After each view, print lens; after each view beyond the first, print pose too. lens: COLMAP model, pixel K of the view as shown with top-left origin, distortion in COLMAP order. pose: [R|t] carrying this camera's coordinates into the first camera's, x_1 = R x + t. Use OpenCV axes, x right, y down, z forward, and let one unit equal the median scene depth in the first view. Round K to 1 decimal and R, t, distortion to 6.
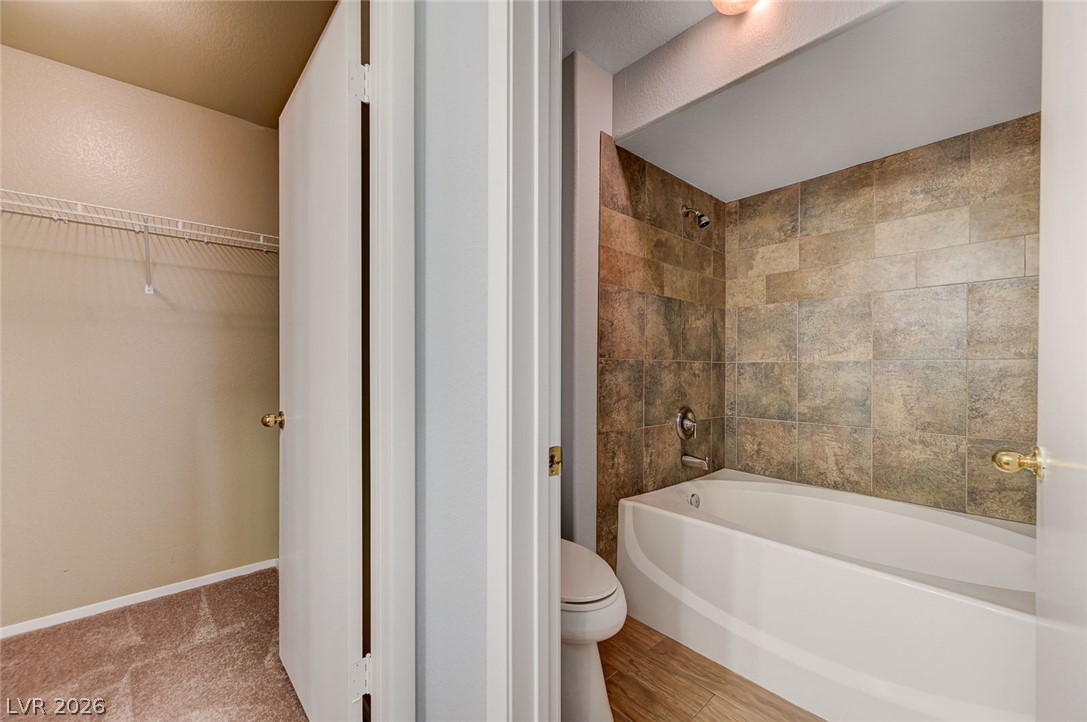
lens RADIAL K [[431.2, 0, 546.8], [0, 431.2, 371.1], [0, 0, 1]] dist [0.005317, 0.000187]
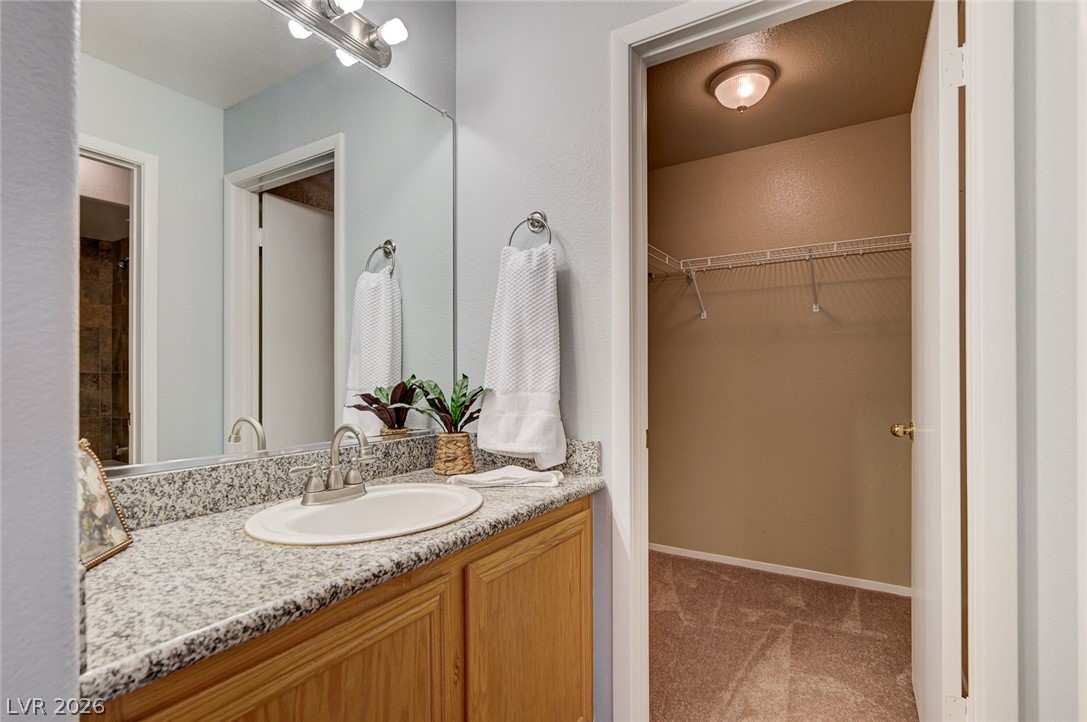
lens RADIAL K [[543.1, 0, 542.6], [0, 543.1, 359.1], [0, 0, 1]] dist [0.002466, 0.000814]
pose [[0.288884, -0.032628, -0.956808, 0.261903], [-0.005572, 0.999345, -0.035761, 0.001530], [0.957348, 0.015662, 0.288513, -0.108477]]
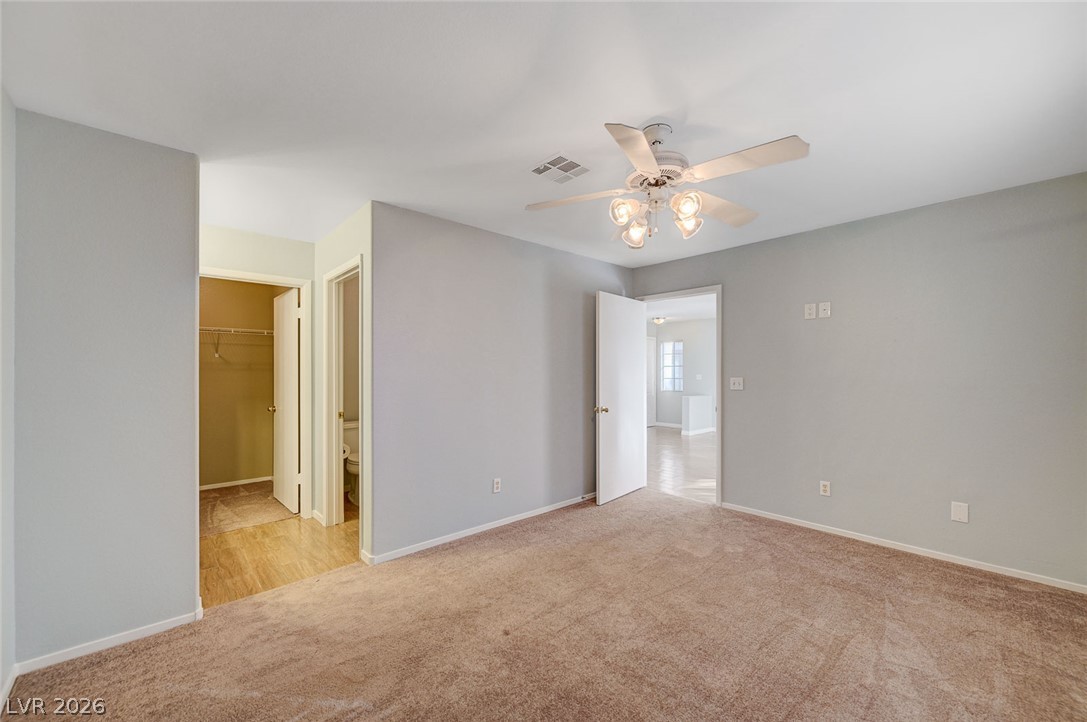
lens RADIAL K [[431.2, 0, 545.8], [0, 431.2, 364.7], [0, 0, 1]] dist [0.005317, 0.000187]
pose [[0.999899, -0.012891, 0.006021, 0.908645], [0.012999, 0.999749, -0.018227, -0.080451], [-0.005785, 0.018304, 0.999816, -1.457141]]
